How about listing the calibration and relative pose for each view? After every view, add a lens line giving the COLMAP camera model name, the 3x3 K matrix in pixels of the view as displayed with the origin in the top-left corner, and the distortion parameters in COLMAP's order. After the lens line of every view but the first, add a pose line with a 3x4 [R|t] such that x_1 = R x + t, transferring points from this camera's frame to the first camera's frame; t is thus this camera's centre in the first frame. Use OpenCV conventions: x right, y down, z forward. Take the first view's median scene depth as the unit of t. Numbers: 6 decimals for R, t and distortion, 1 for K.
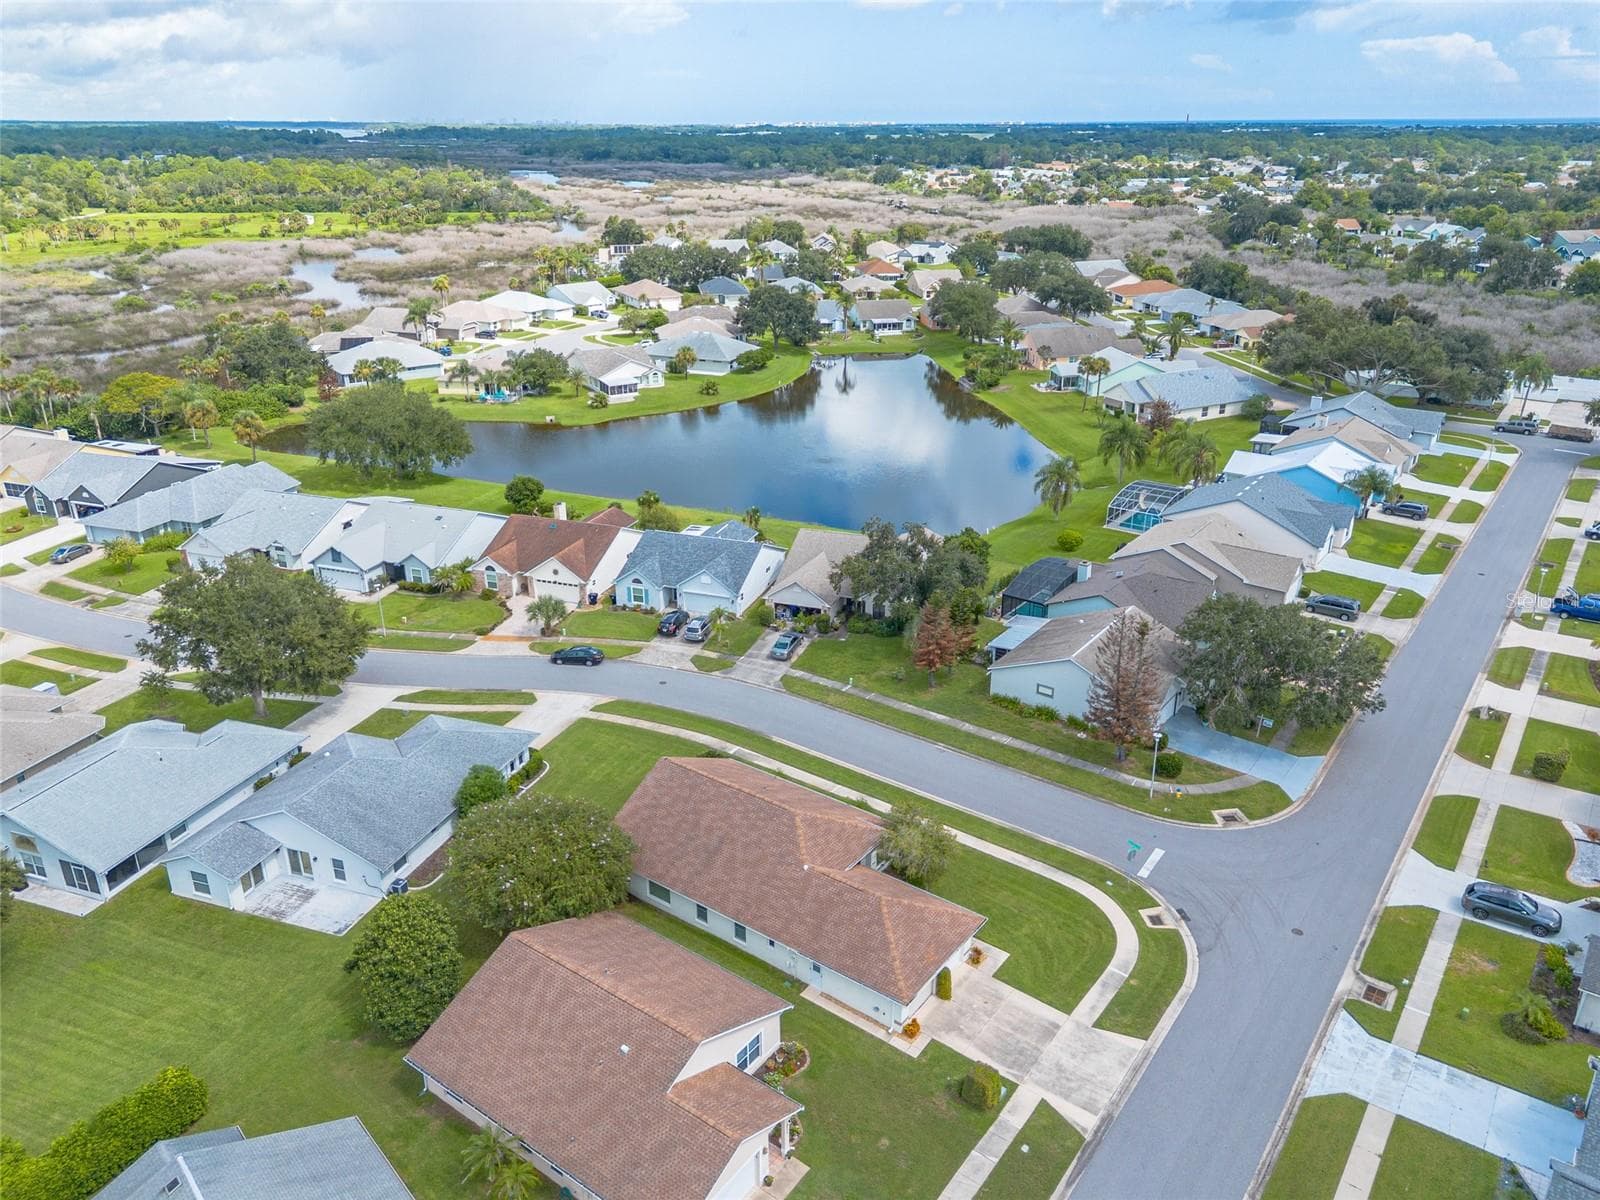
lens RADIAL K [[1147.2, 0, 800.0], [0, 1147.2, 600.0], [0, 0, 1]] dist [0.077922, -0.083622]
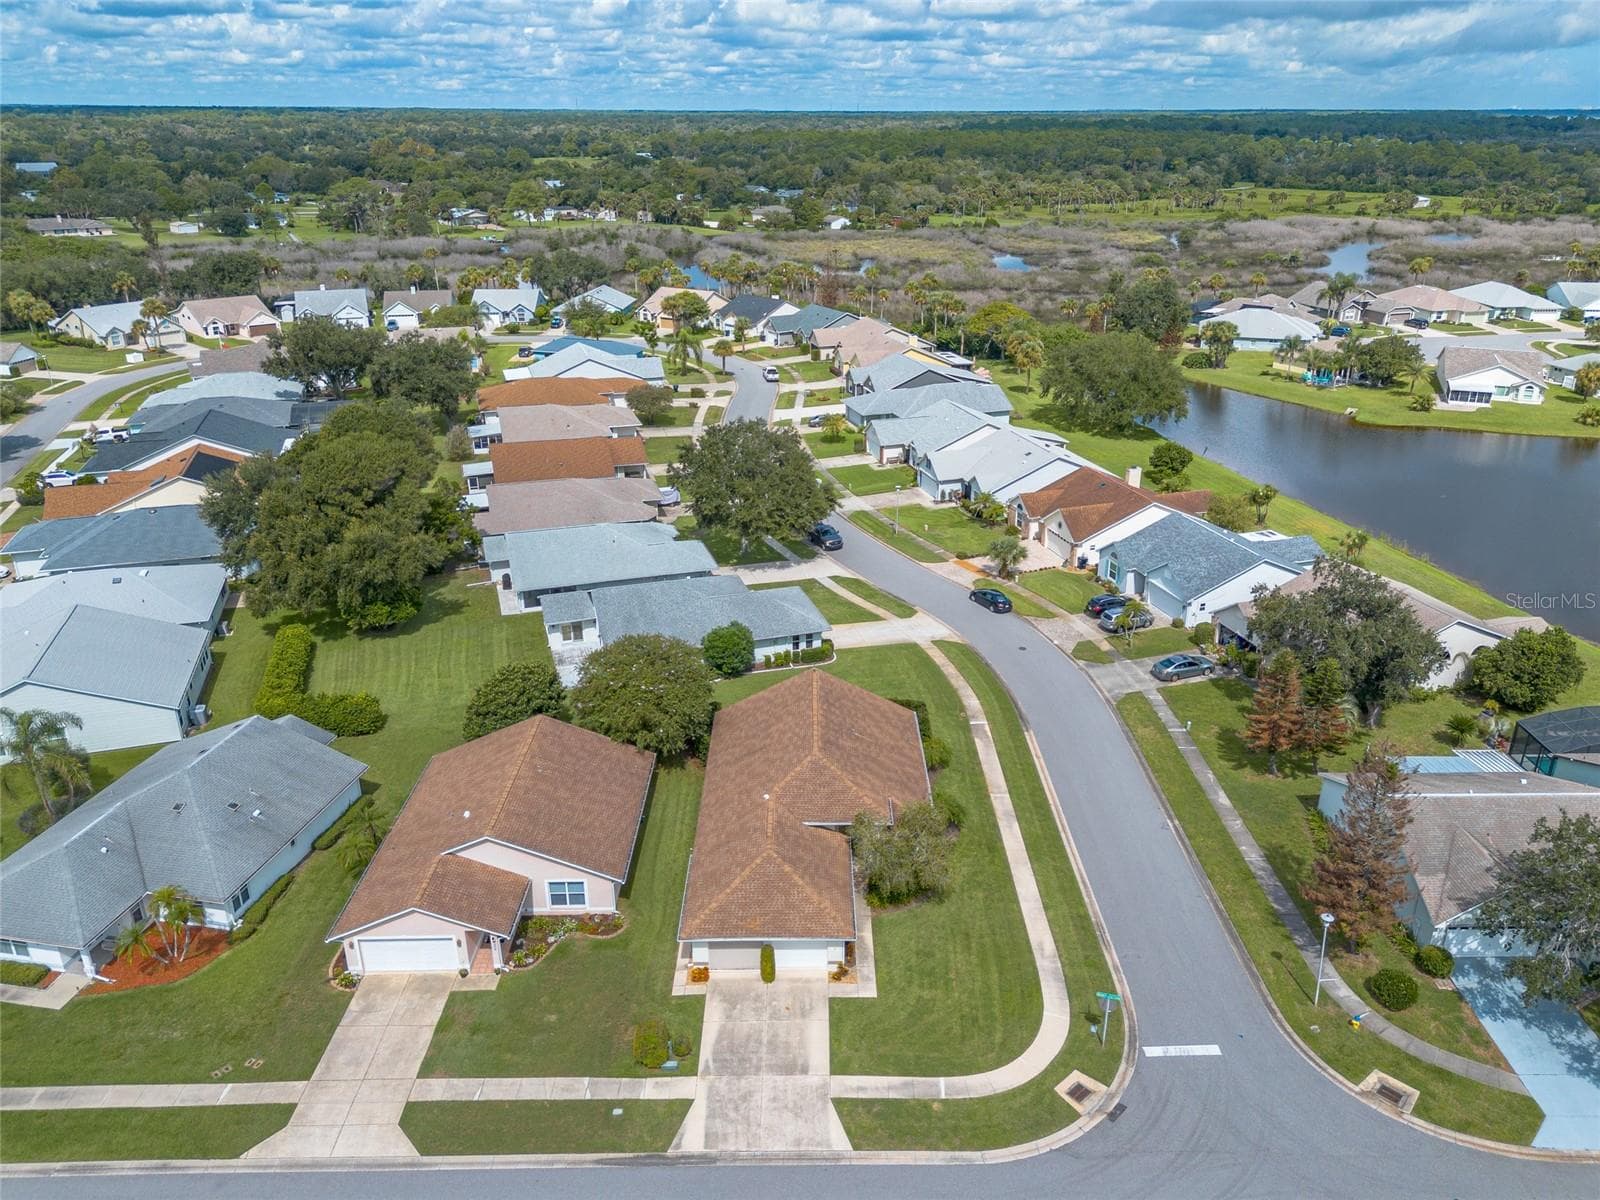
lens RADIAL K [[1143.6, 0, 818.3], [0, 1143.6, 599.9], [0, 0, 1]] dist [0.095101, -0.126341]
pose [[0.601849, 0.313995, -0.734292, 0.407195], [-0.307298, 0.939722, 0.149969, -0.048912], [0.737120, 0.135388, 0.662061, 0.216994]]
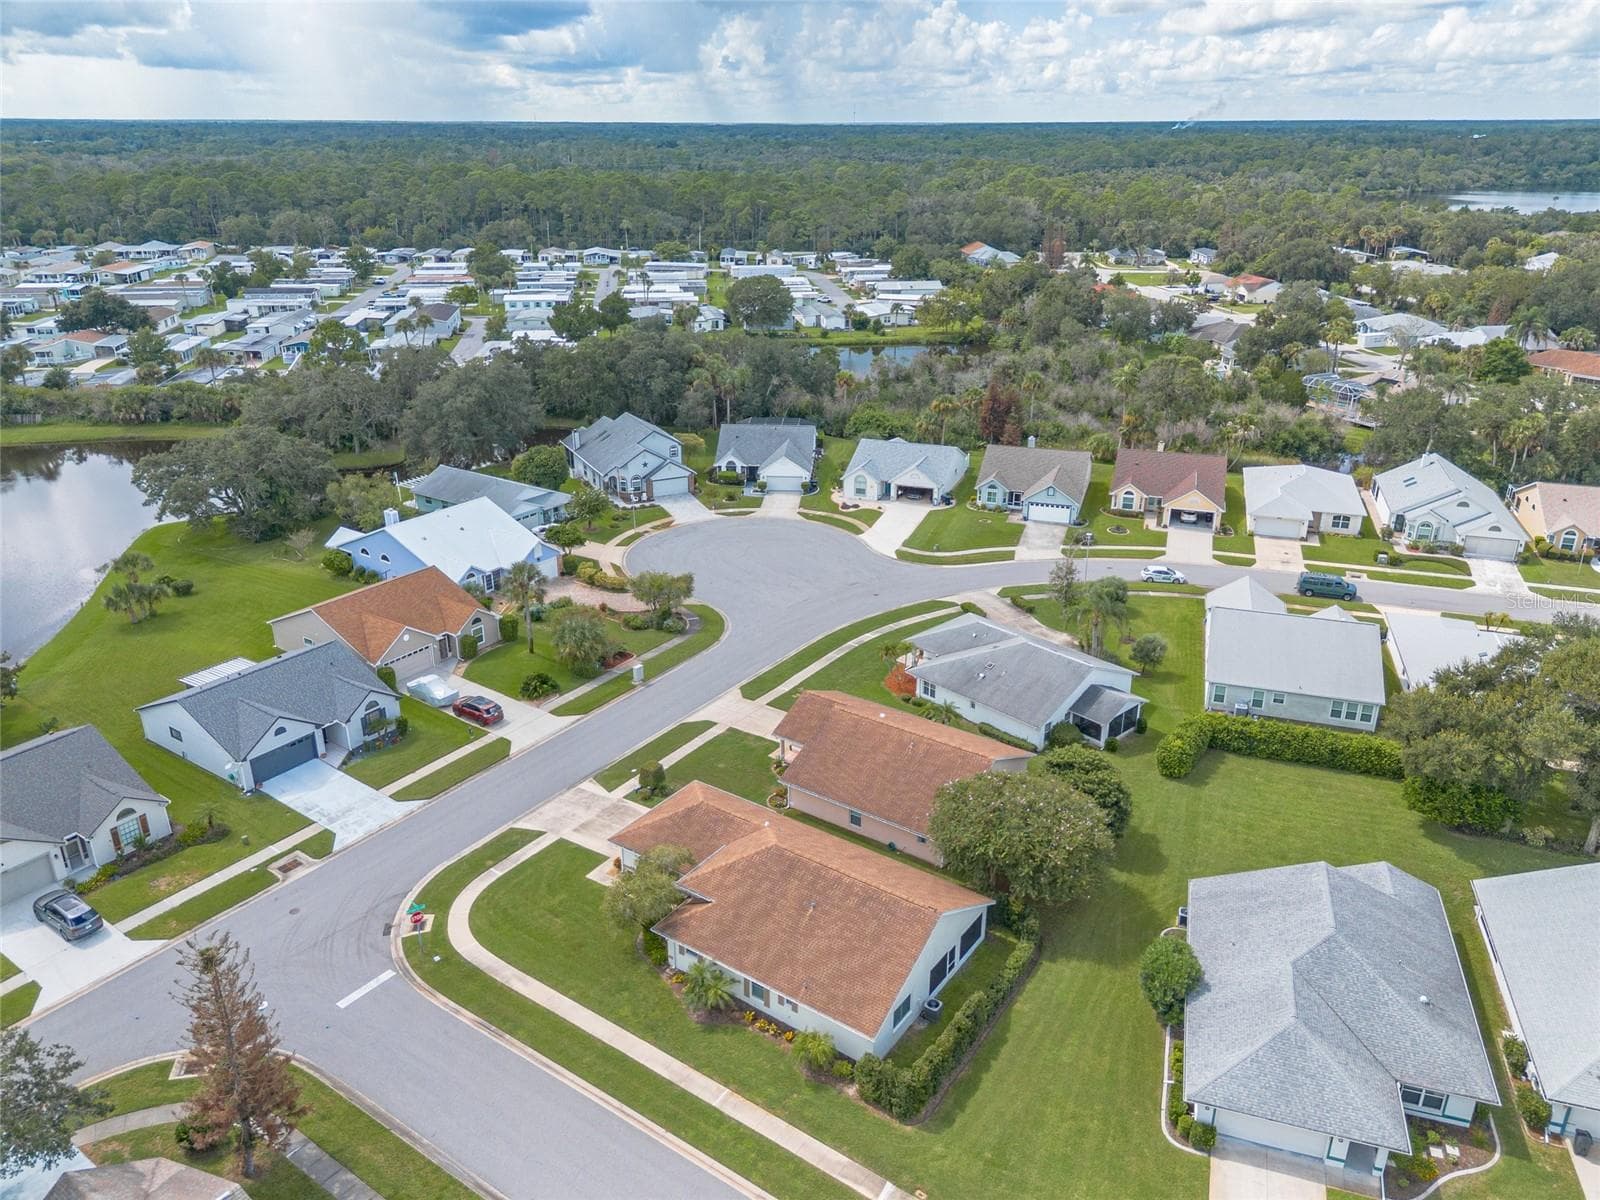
lens RADIAL K [[1147.2, 0, 800.0], [0, 1147.2, 600.0], [0, 0, 1]] dist [0.077922, -0.083622]
pose [[-0.999717, 0.011195, -0.021010, -0.003423], [-0.006873, 0.709221, 0.704953, -0.398329], [0.022793, 0.704897, -0.708943, 0.952408]]
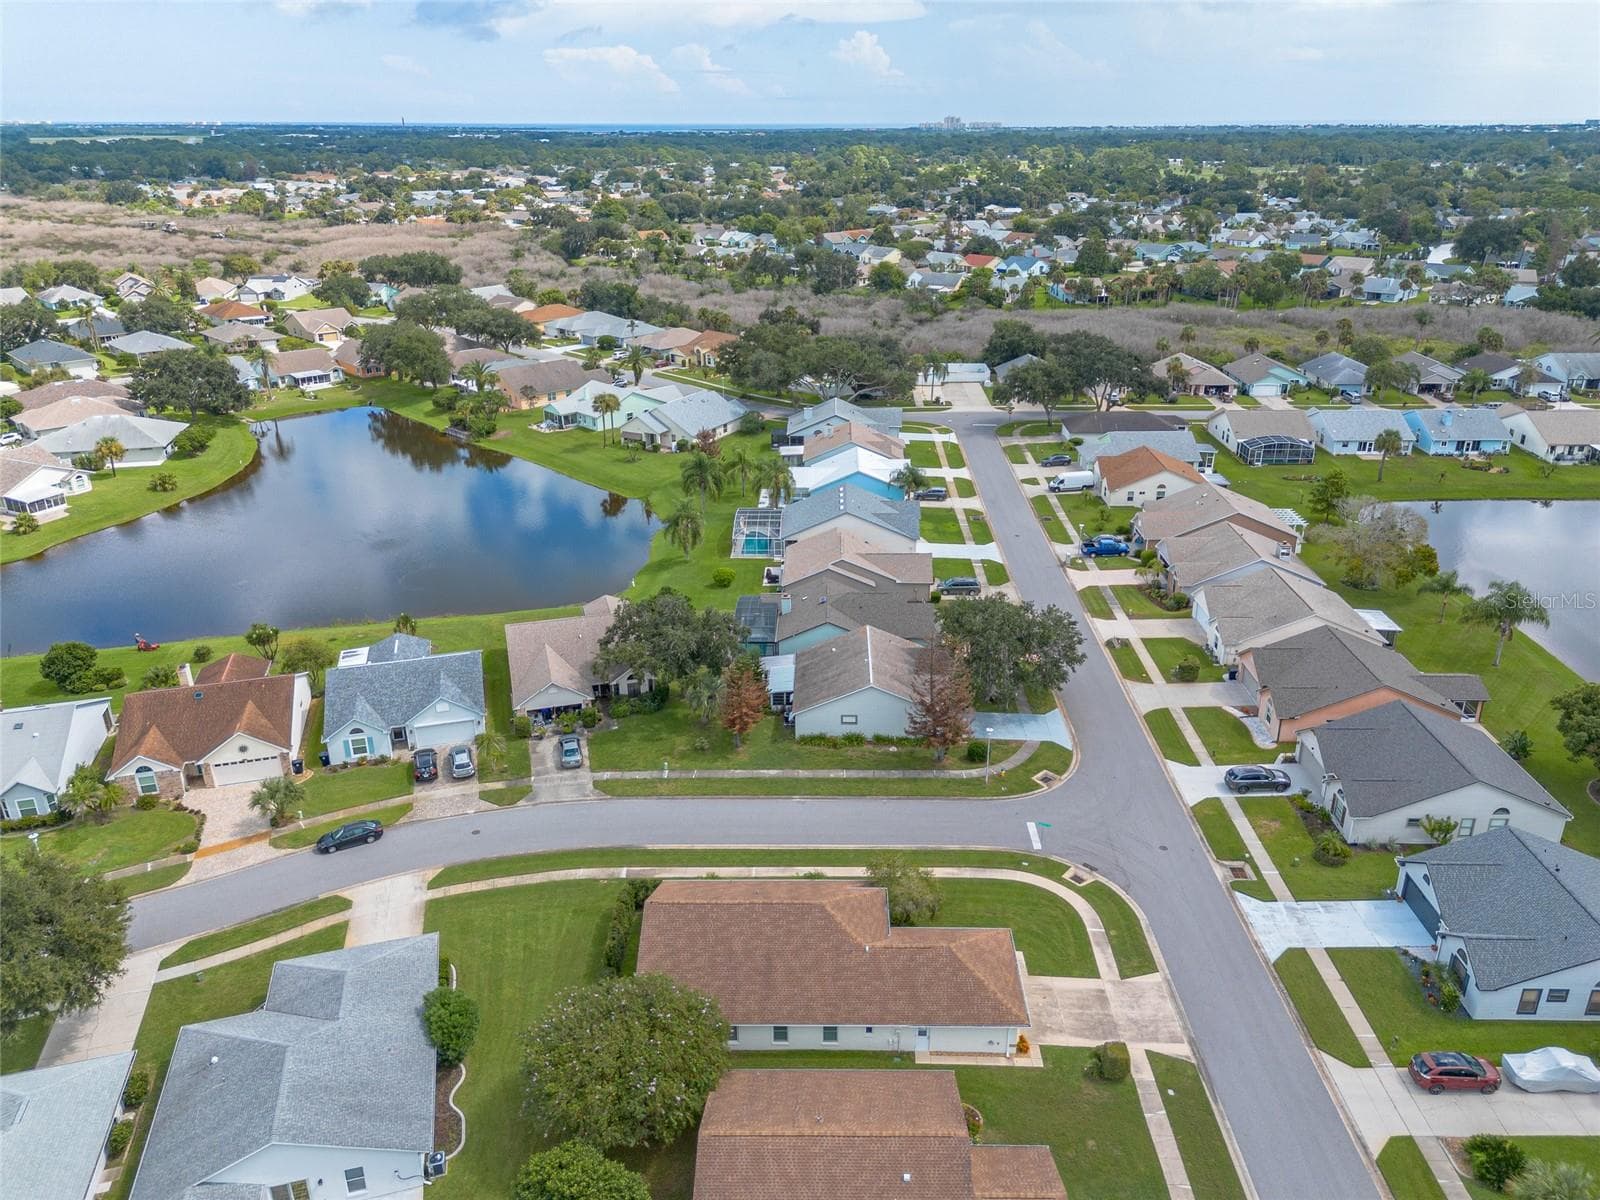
lens RADIAL K [[1151.9, 0, 827.8], [0, 1151.9, 600.3], [0, 0, 1]] dist [0.080711, -0.089443]
pose [[0.809239, -0.223599, 0.543264, -0.309848], [0.225139, 0.972172, 0.064768, -0.089324], [-0.542628, 0.069897, 0.837060, 0.068058]]
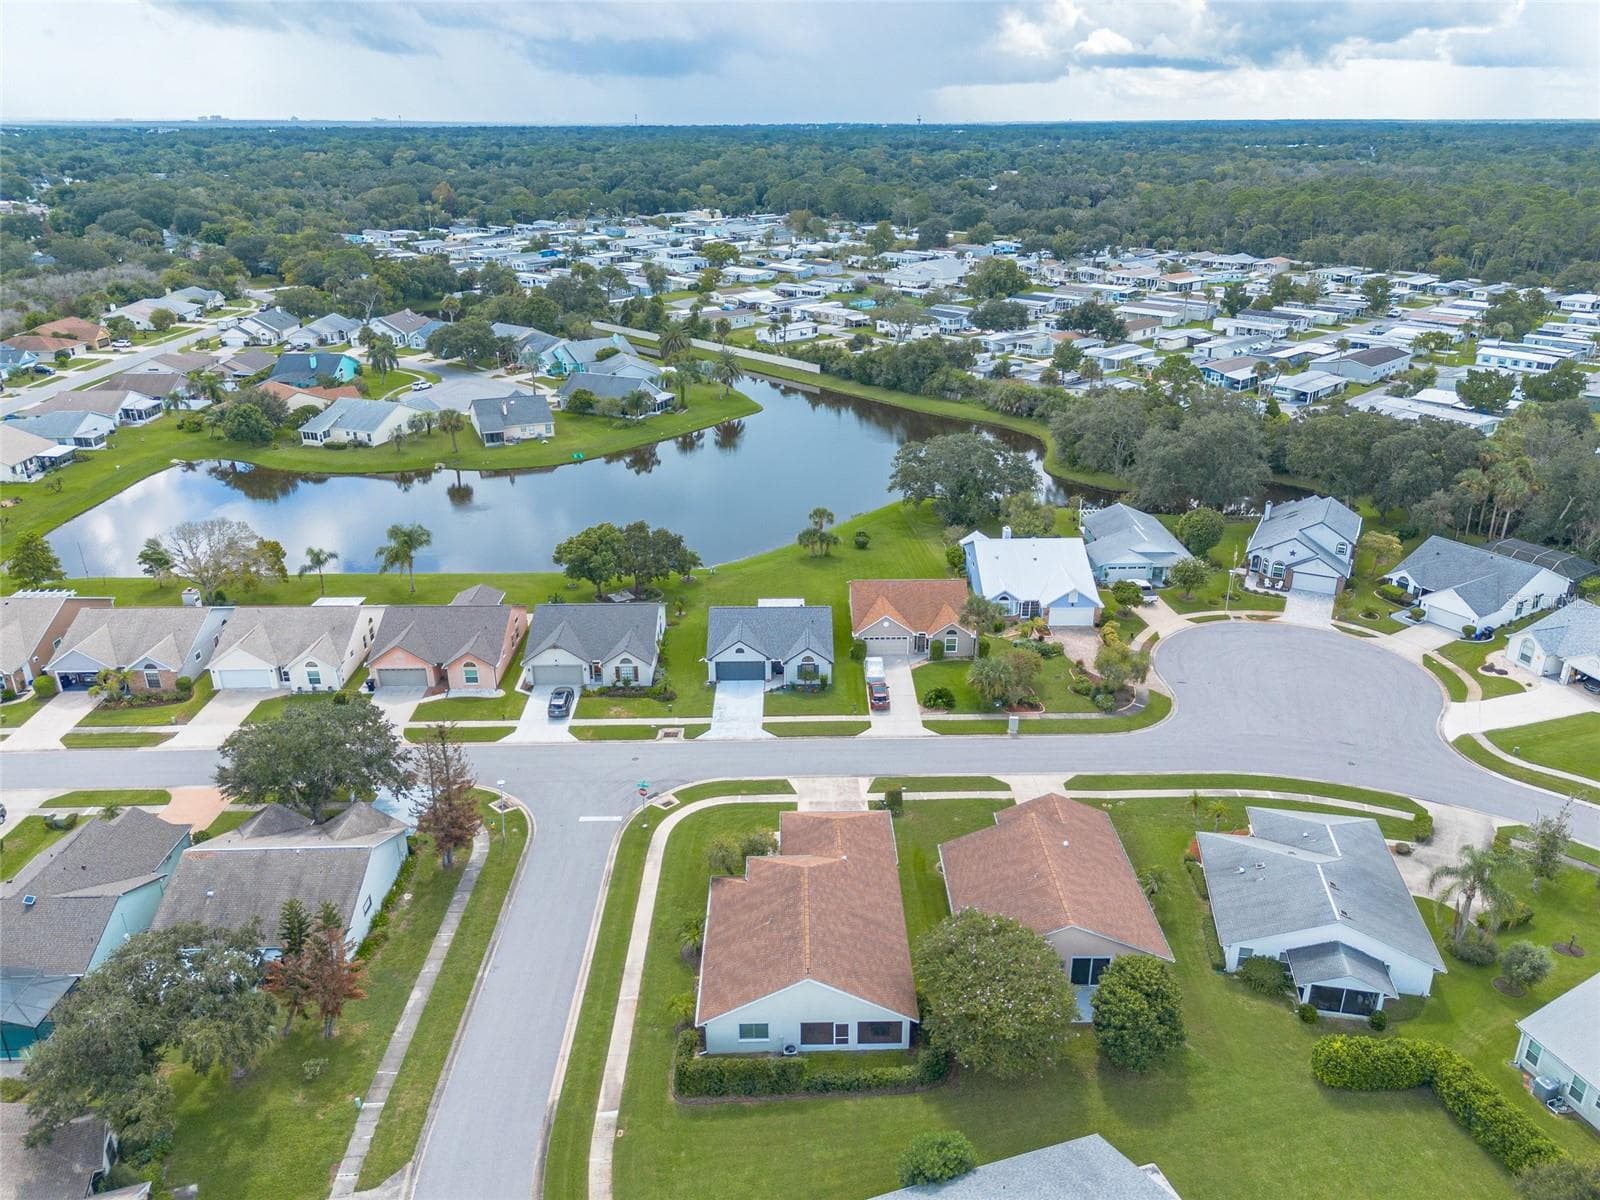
lens RADIAL K [[1155.3, 0, 826.1], [0, 1155.3, 575.5], [0, 0, 1]] dist [0.079251, -0.079107]
pose [[-0.618427, -0.284752, 0.732437, -0.479927], [0.299033, 0.776652, 0.554428, -0.416021], [-0.726723, 0.561896, -0.395153, 0.789393]]
